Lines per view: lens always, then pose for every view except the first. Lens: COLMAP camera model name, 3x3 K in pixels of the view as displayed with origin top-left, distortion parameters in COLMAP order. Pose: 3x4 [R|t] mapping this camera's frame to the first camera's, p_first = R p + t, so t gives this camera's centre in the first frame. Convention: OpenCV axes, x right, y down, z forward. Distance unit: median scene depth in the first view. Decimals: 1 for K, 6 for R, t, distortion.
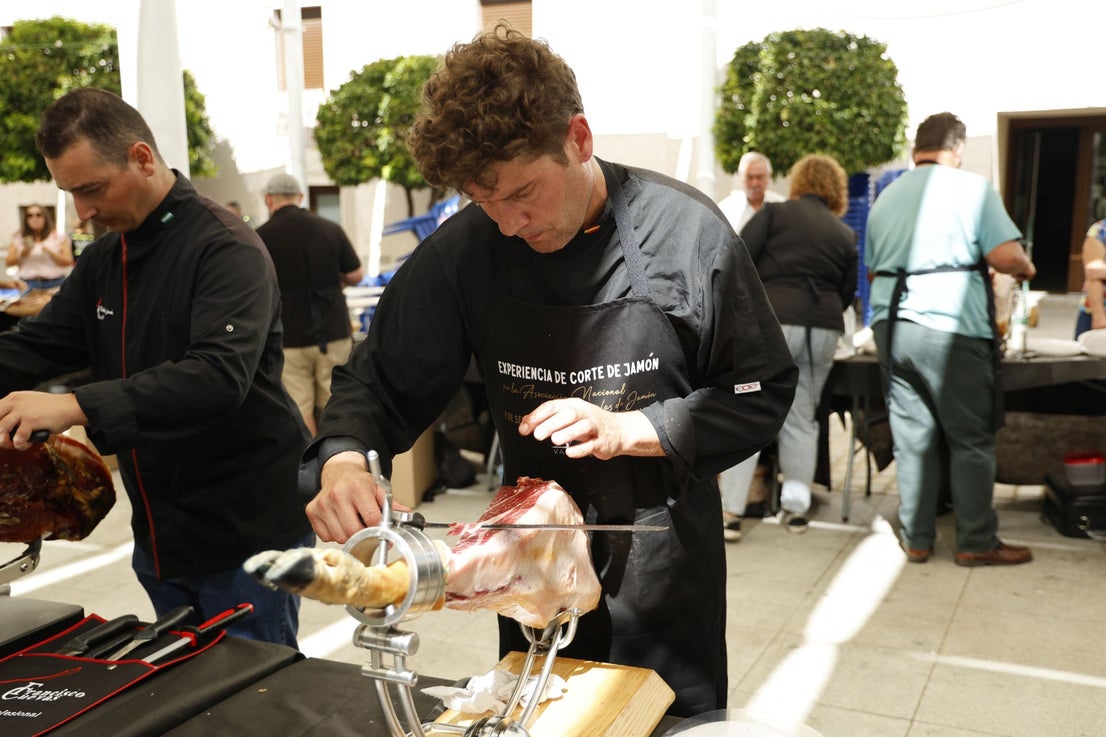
lens RADIAL K [[1141.3, 0, 578.8], [0, 1141.3, 391.9], [0, 0, 1]] dist [0.063430, 0.000000]
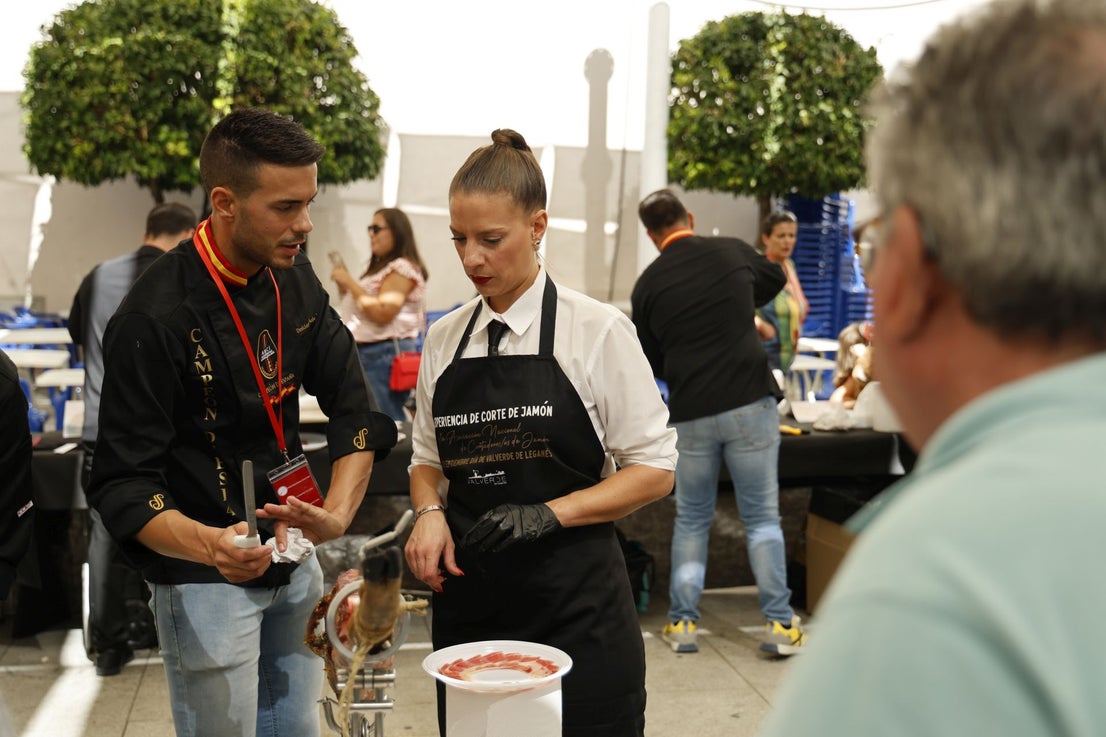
lens RADIAL K [[1647.5, 0, 556.5], [0, 1647.5, 372.5], [0, 0, 1]] dist [0.205448, 0.000000]
pose [[0.819852, -0.029031, 0.571840, -0.553147], [0.070965, 0.996165, -0.051170, -0.018030], [-0.568162, 0.082532, 0.818768, 0.151352]]
